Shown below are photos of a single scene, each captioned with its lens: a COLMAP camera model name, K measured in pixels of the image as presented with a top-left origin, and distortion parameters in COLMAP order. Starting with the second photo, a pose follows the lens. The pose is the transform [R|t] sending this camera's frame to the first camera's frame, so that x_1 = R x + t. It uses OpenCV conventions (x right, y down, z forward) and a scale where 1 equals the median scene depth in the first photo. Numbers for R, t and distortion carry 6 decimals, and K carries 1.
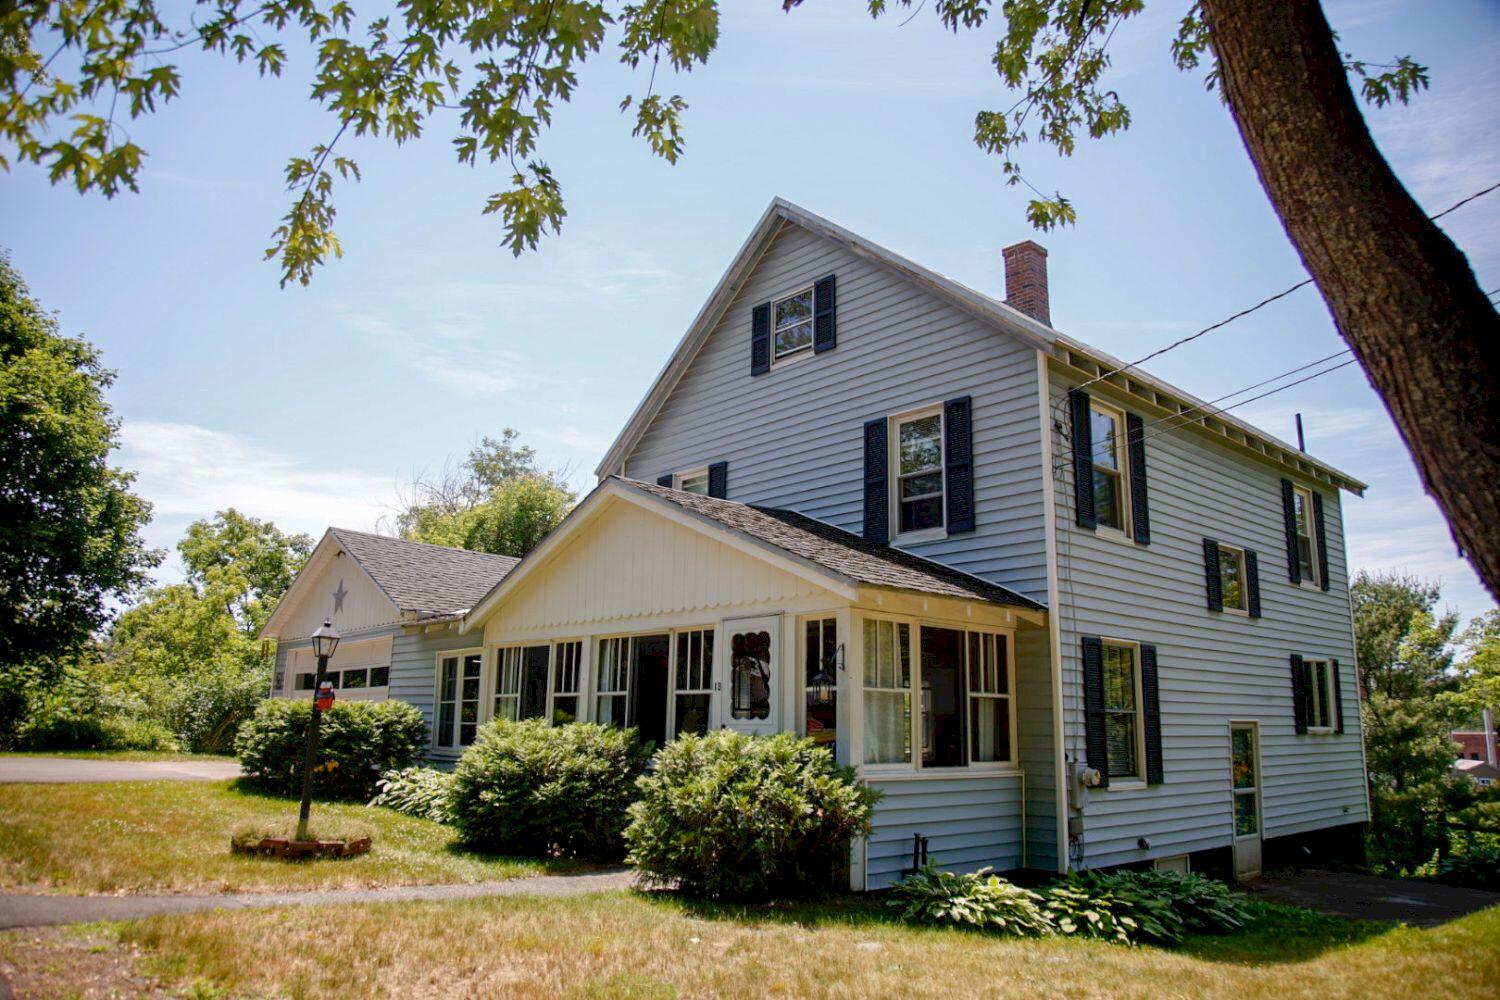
lens RADIAL K [[1031.5, 0, 746.3], [0, 1031.5, 498.0], [0, 0, 1]] dist [-0.059398, -0.000862]
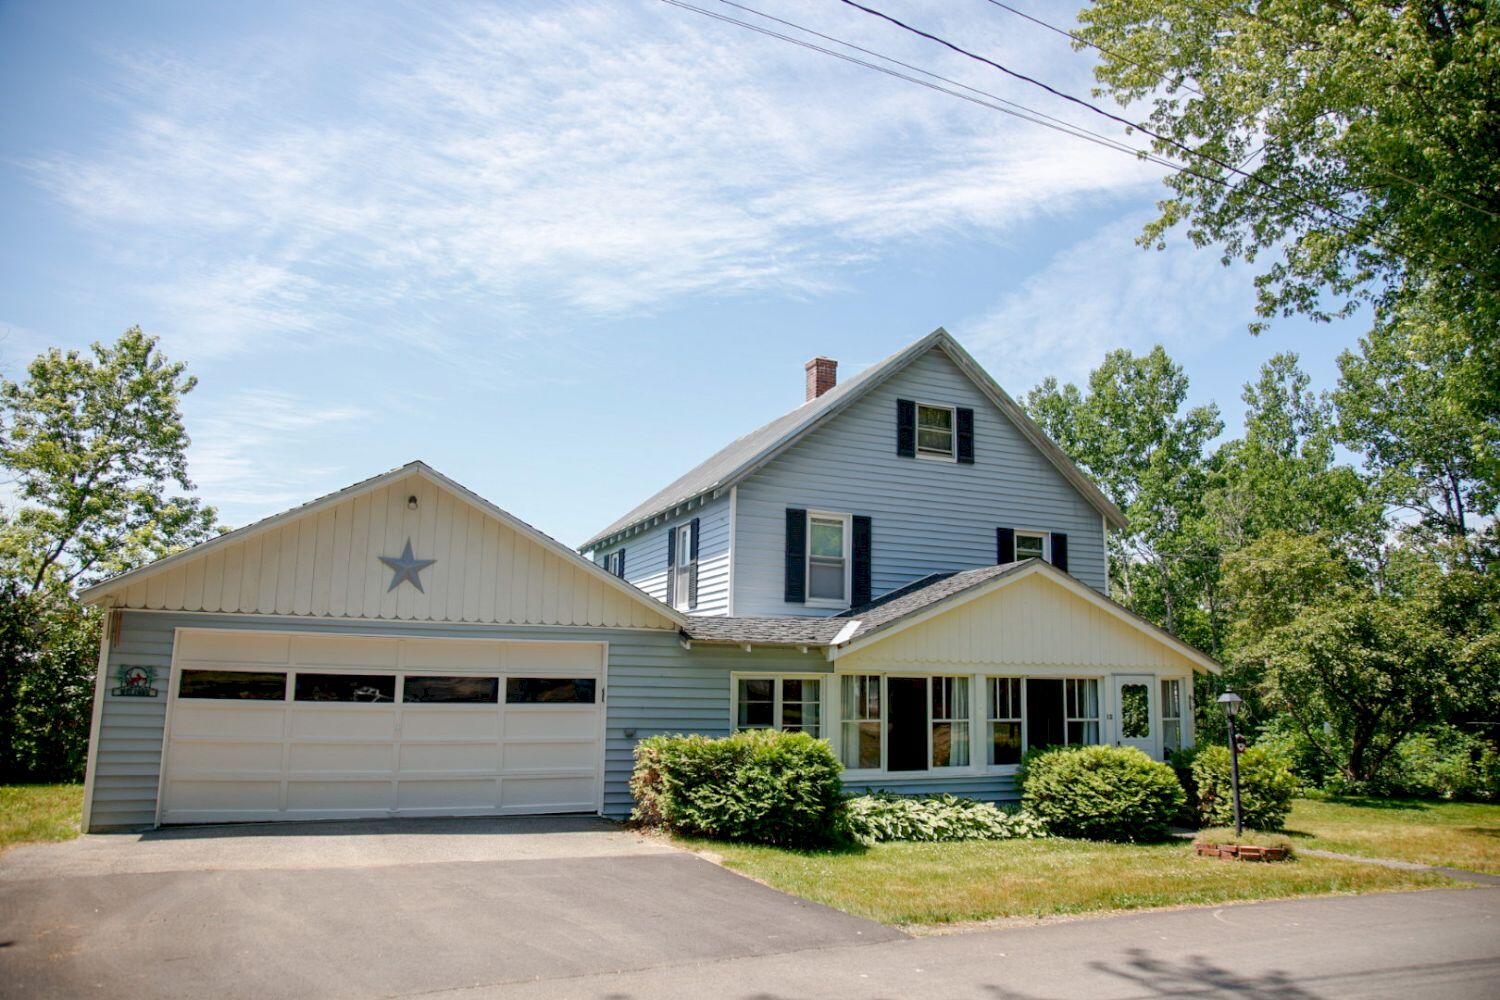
lens RADIAL K [[1031.5, 0, 753.4], [0, 1031.5, 496.4], [0, 0, 1]] dist [-0.059398, -0.000862]
pose [[0.325188, 0.158298, 0.932306, -1.340806], [-0.217822, 0.971918, -0.089047, 0.088685], [-0.920221, -0.174120, 0.350537, 0.793923]]
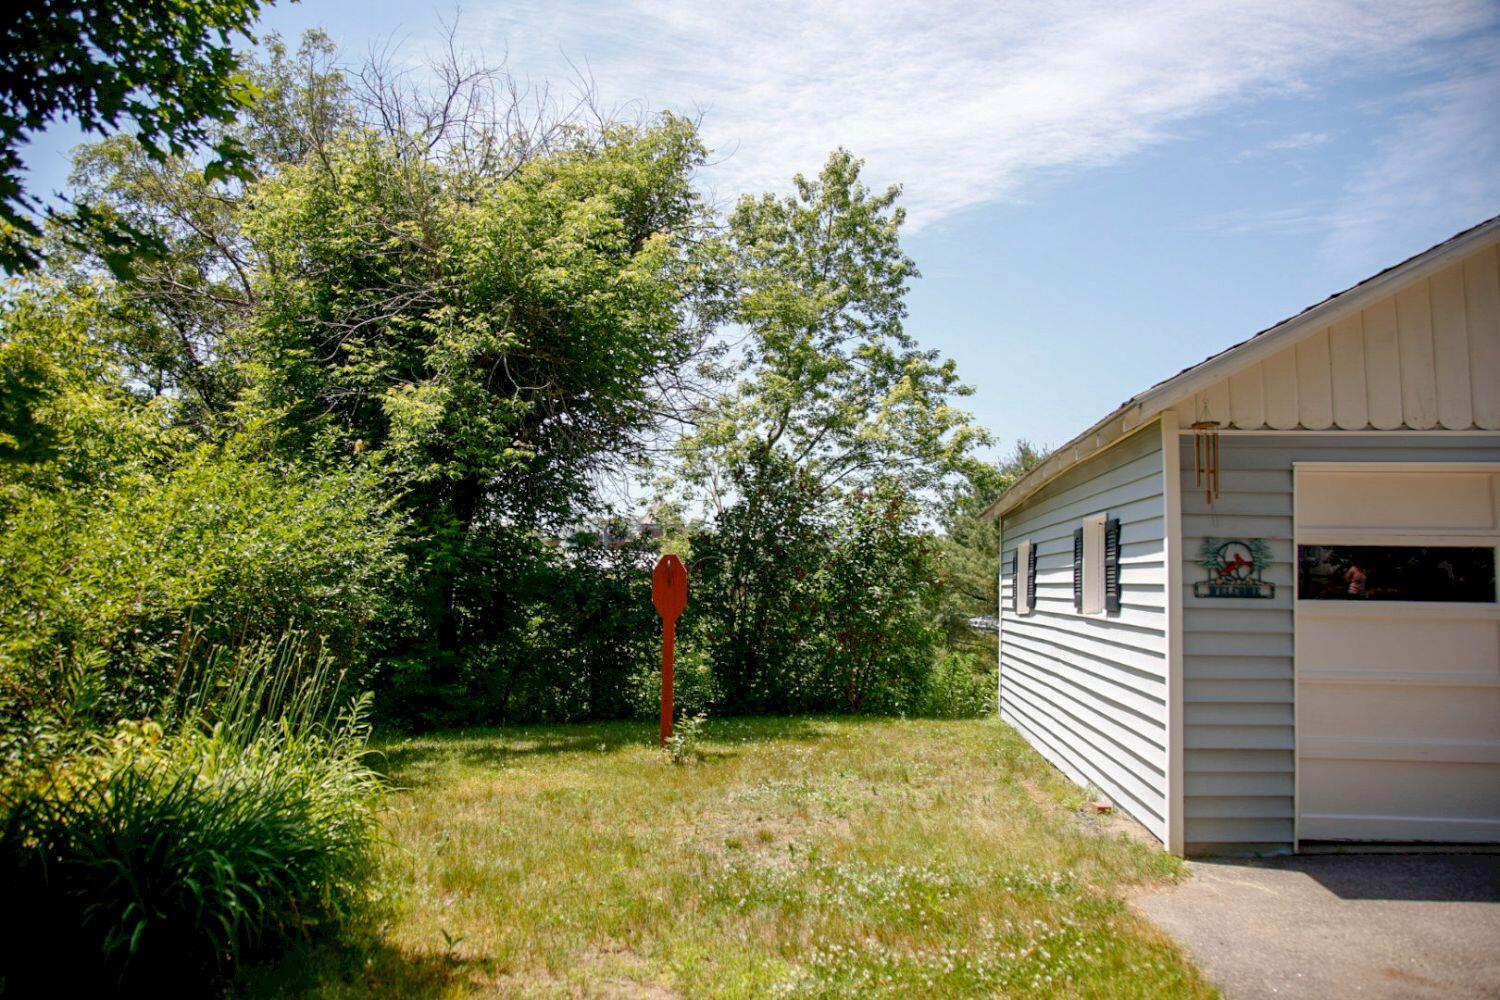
lens RADIAL K [[1031.5, 0, 749.6], [0, 1031.5, 503.2], [0, 0, 1]] dist [-0.059398, -0.000862]
pose [[0.742424, 0.041620, 0.668636, -1.150011], [-0.148107, 0.983569, 0.103228, 0.233791], [-0.653353, -0.175668, 0.736390, 1.353193]]
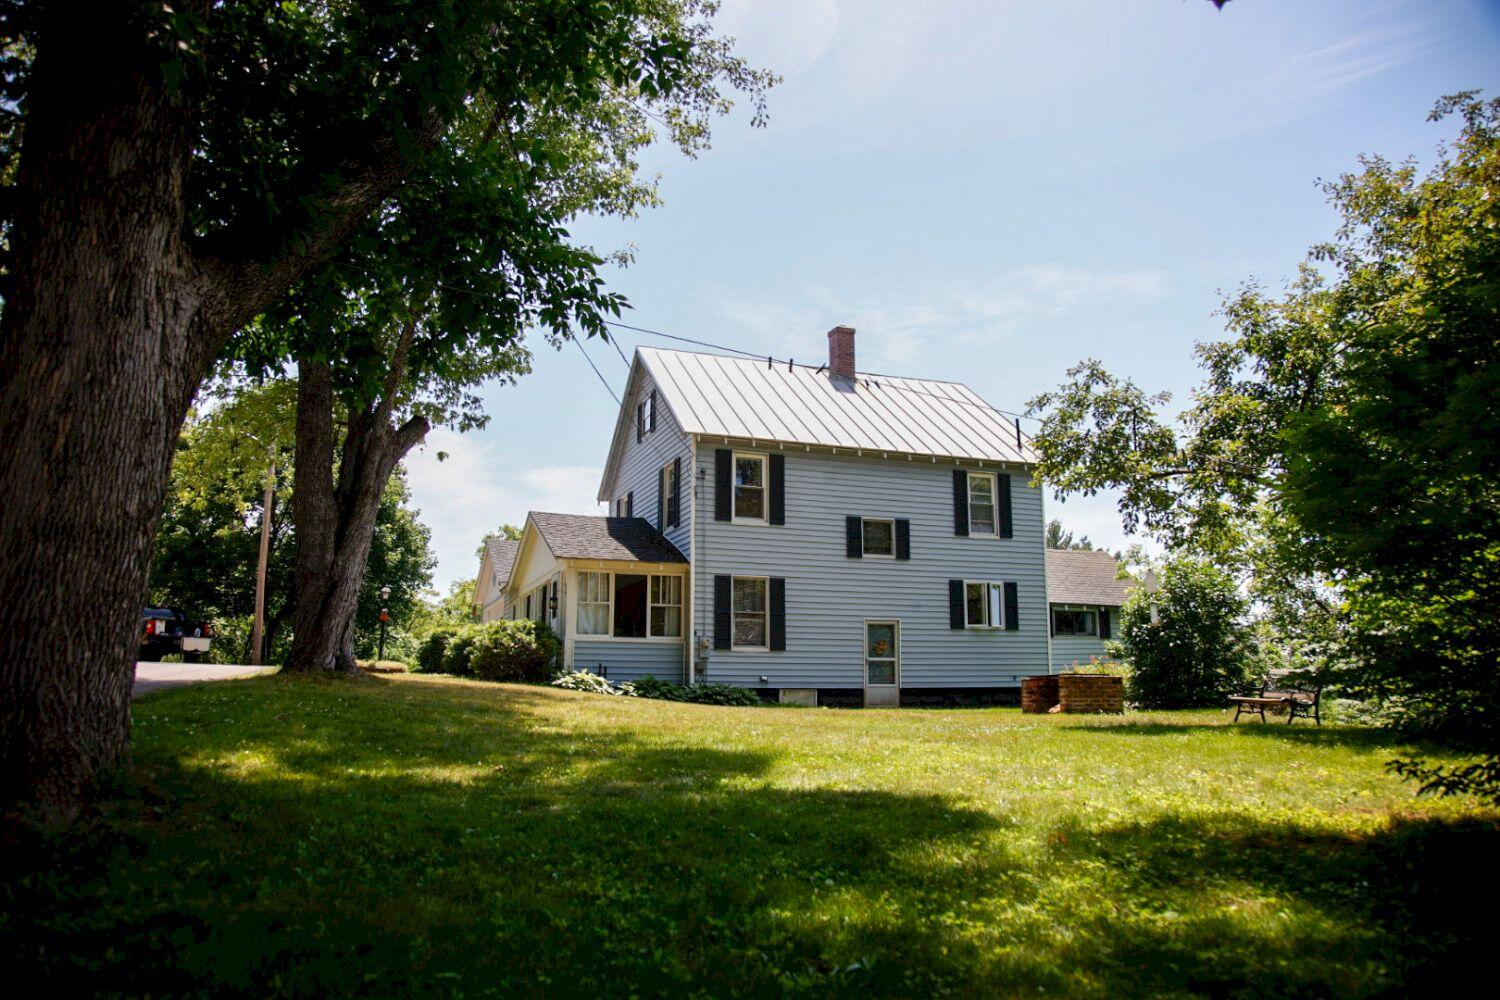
lens RADIAL K [[1031.5, 0, 748.1], [0, 1031.5, 508.0], [0, 0, 1]] dist [-0.059398, -0.000862]
pose [[0.928709, -0.079671, -0.362148, 0.927609], [0.093010, 0.995474, 0.019518, -0.024069], [0.358954, -0.051810, 0.931916, -0.704802]]
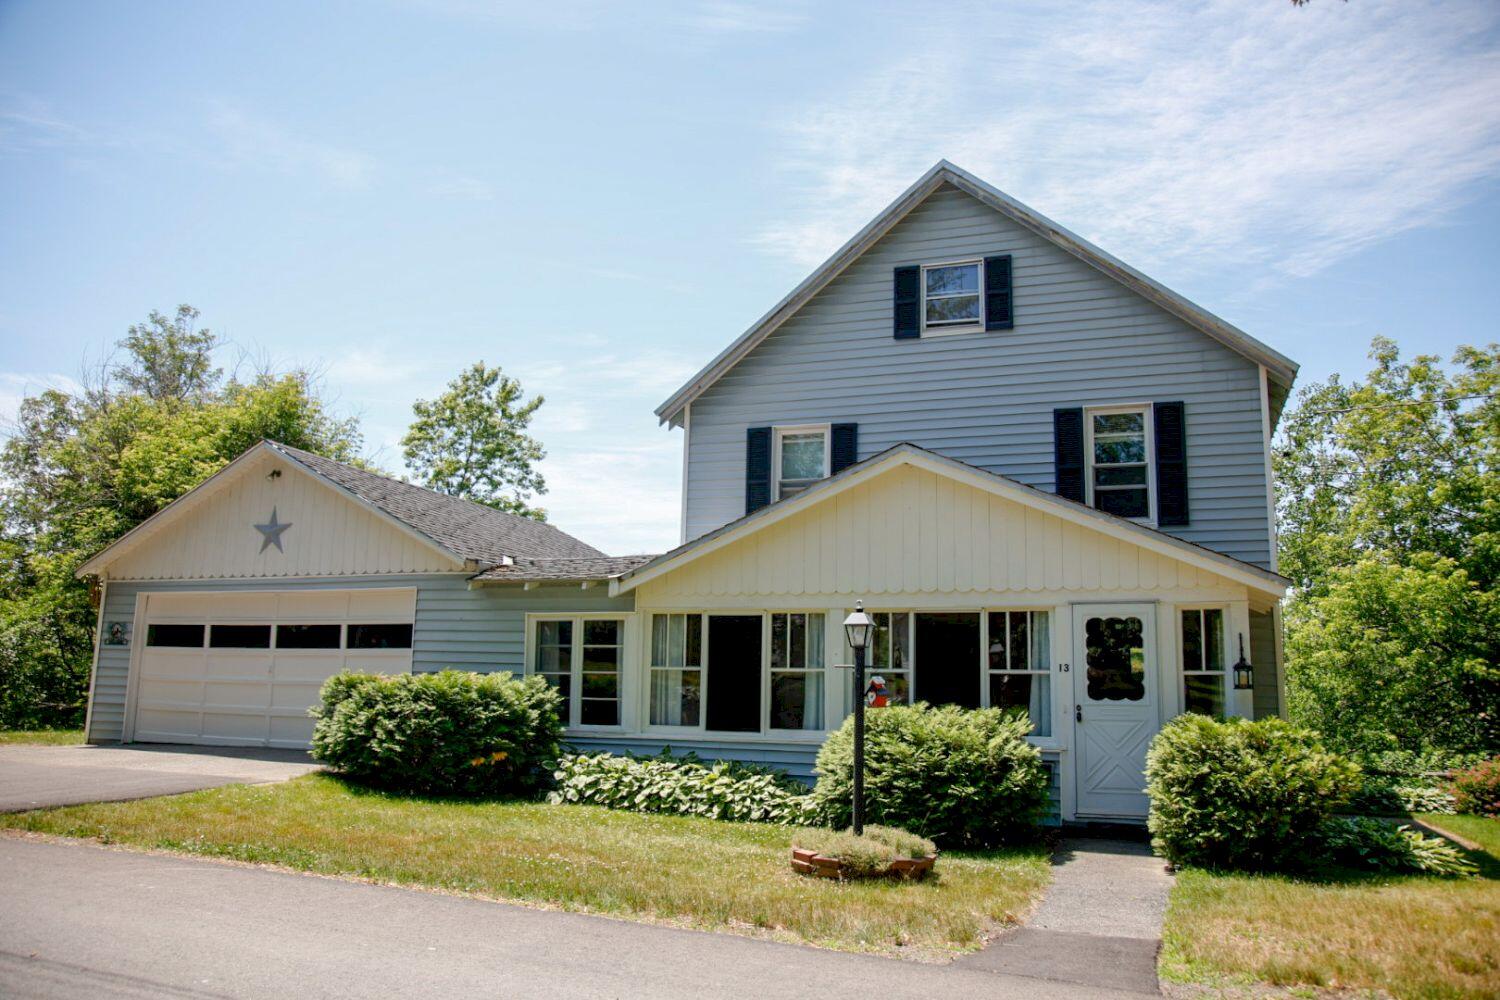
lens RADIAL K [[1073.7, 0, 769.6], [0, 1073.7, 500.2], [0, 0, 1]] dist [-0.048497, 0.012165]
pose [[0.879889, 0.069087, 0.470129, -0.624769], [-0.102212, 0.993732, 0.045267, -0.000668], [-0.464055, -0.087883, 0.881436, 0.167608]]
